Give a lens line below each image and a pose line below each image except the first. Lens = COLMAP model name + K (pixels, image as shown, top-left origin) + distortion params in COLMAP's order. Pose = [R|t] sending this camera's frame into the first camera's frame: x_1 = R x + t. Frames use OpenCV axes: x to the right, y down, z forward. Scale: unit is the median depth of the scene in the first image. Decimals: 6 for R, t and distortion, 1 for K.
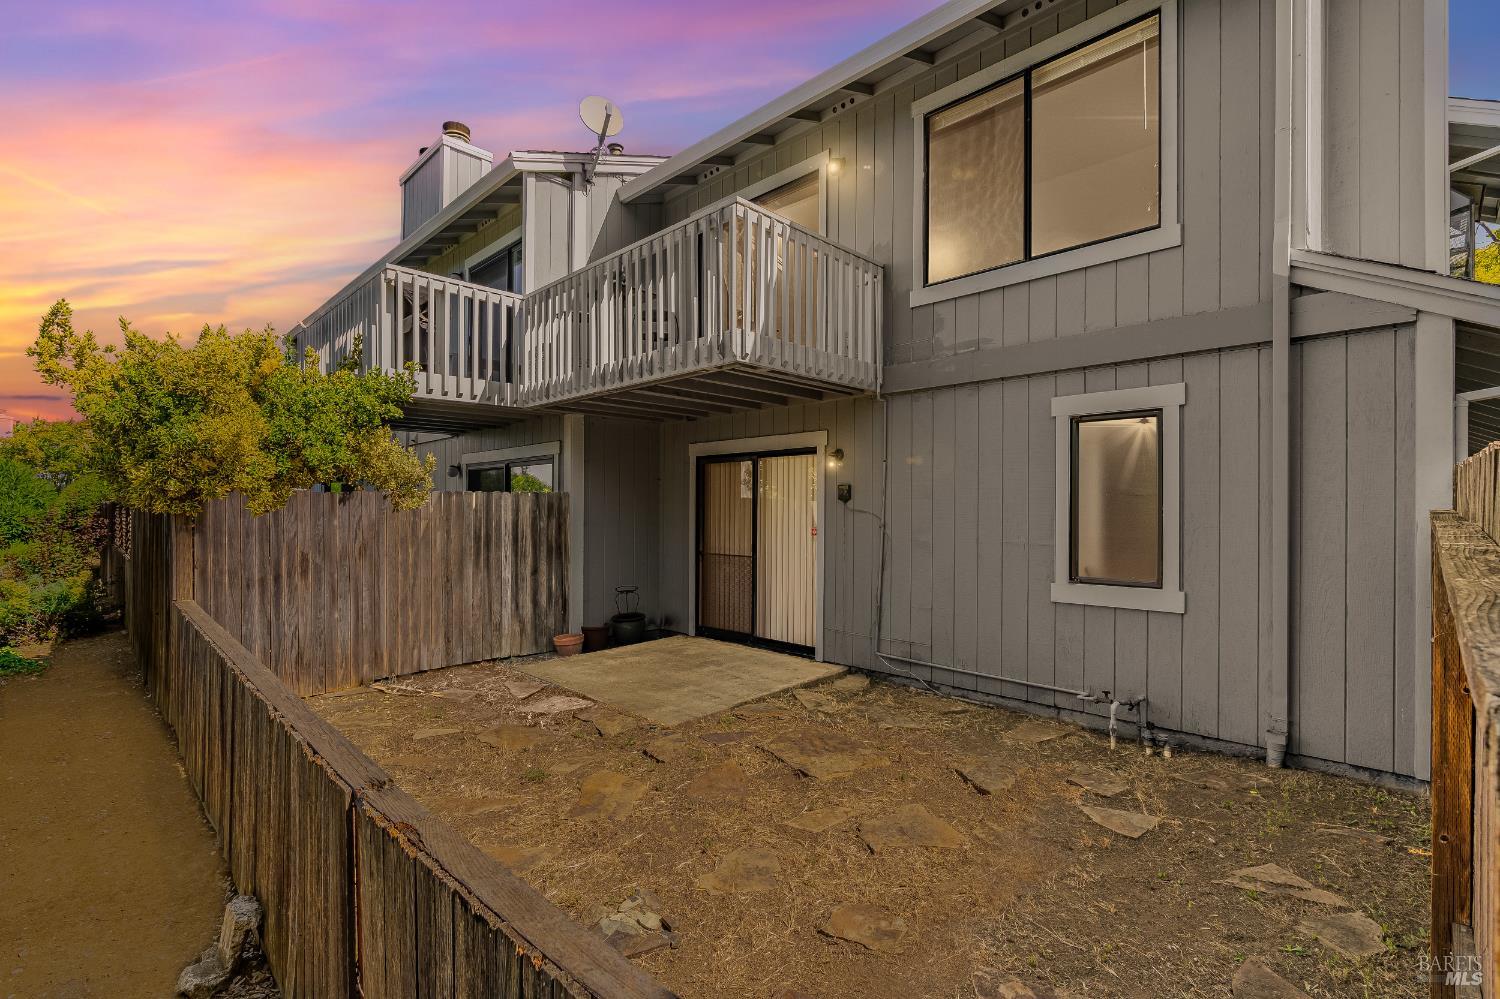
lens RADIAL K [[688.1, 0, 749.4], [0, 688.1, 511.6], [0, 0, 1]] dist [-0.008746, -0.000847]
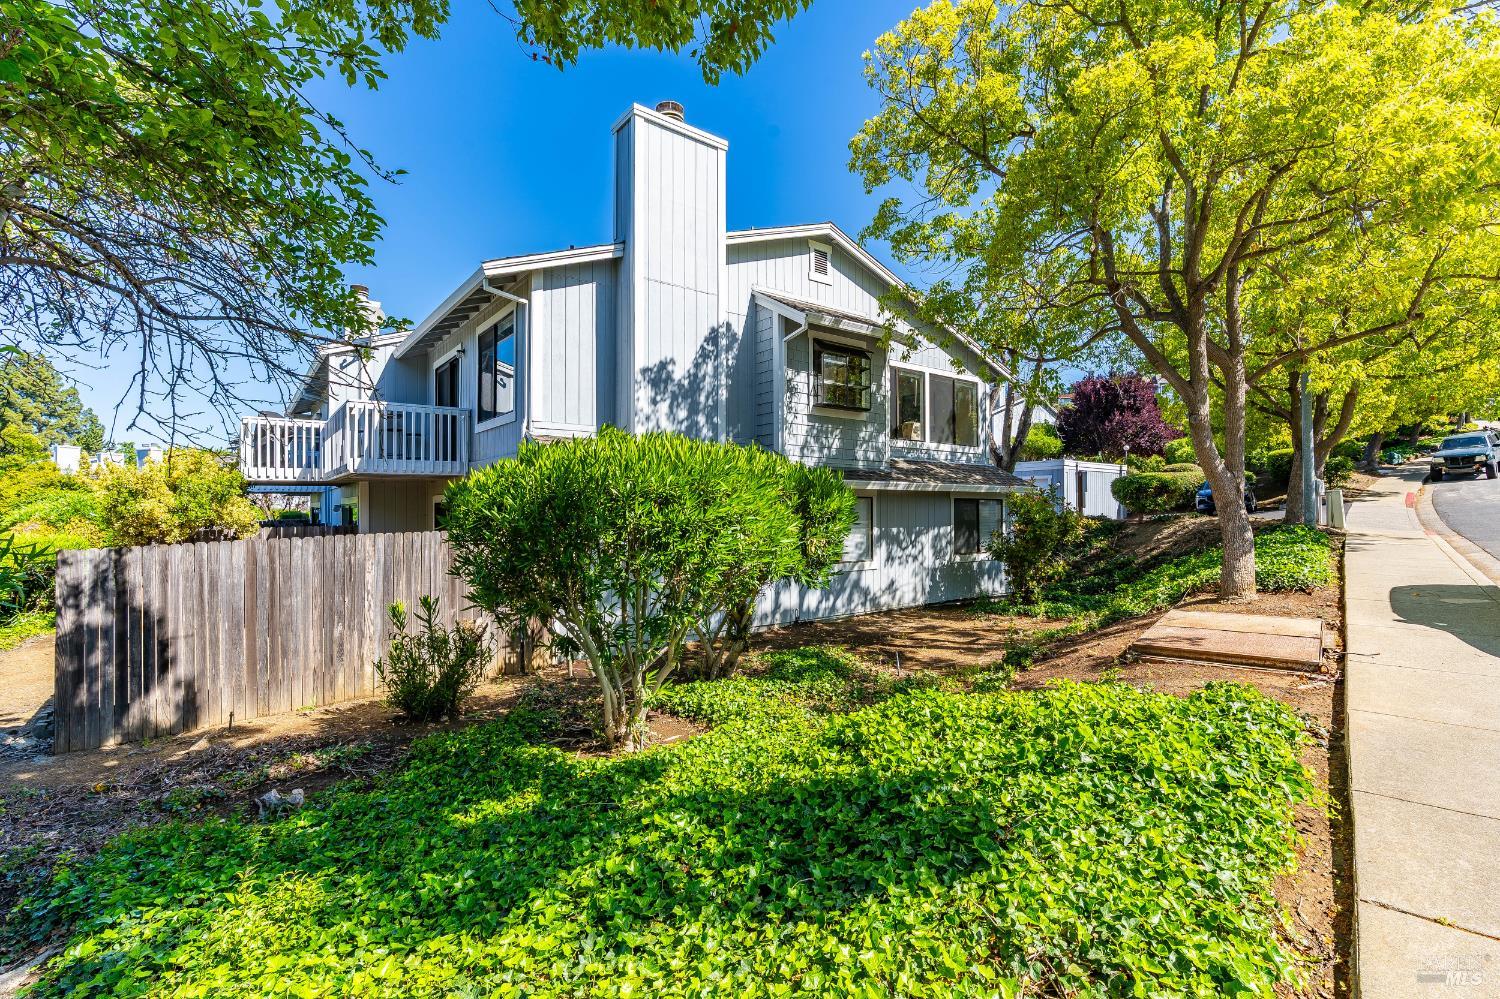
lens RADIAL K [[688.1, 0, 752.4], [0, 688.1, 497.3], [0, 0, 1]] dist [-0.008746, -0.000847]
pose [[0.978874, 0.001802, -0.204455, 1.253956], [-0.002582, 0.999990, -0.003546, -0.108705], [0.204447, 0.003999, 0.978870, -0.620369]]
